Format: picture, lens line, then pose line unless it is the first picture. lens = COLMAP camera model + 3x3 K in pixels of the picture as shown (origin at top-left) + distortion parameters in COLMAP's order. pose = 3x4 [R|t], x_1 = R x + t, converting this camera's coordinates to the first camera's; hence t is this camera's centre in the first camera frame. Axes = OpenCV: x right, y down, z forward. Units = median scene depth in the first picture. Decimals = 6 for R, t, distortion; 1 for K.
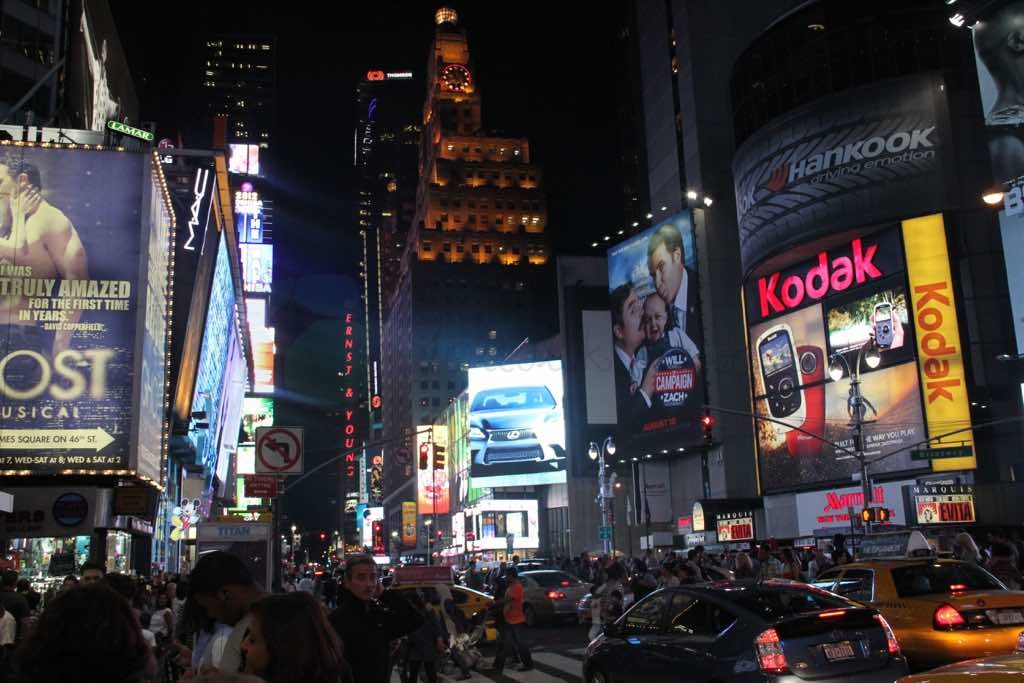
lens RADIAL K [[1053.7, 0, 512.0], [0, 1053.7, 341.5], [0, 0, 1]] dist [0.003732, 0.008499]
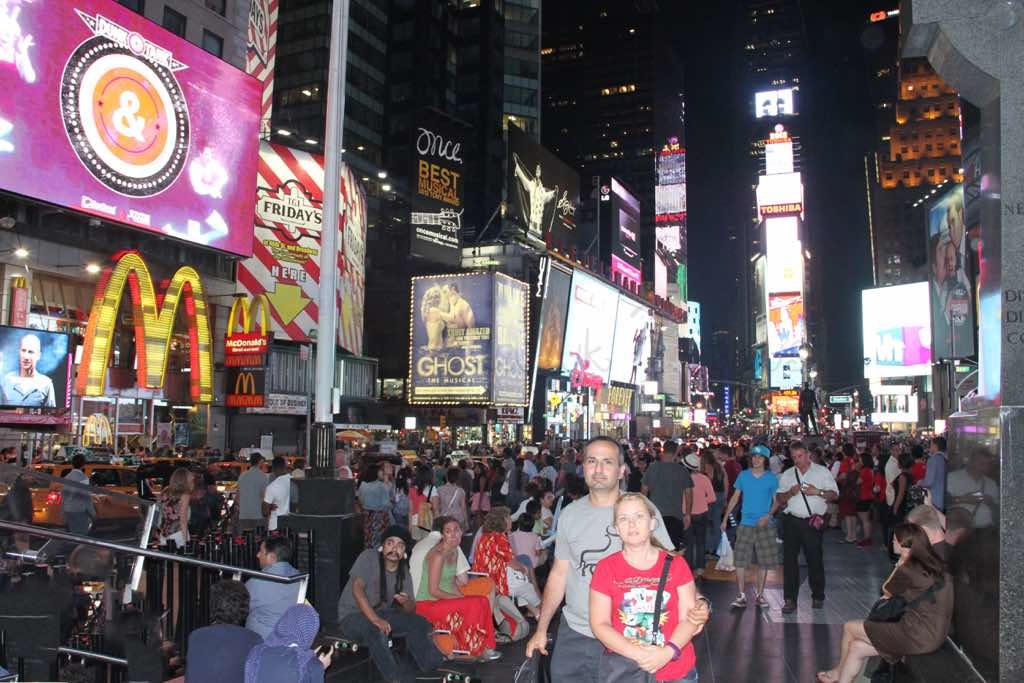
lens RADIAL K [[843.5, 0, 512.0], [0, 843.5, 341.5], [0, 0, 1]] dist [0.000365, 0.000968]
pose [[0.822355, -0.027359, -0.568317, 0.286268], [0.094282, 0.991587, 0.088691, -0.068105], [0.561109, -0.126518, 0.818016, -0.217324]]
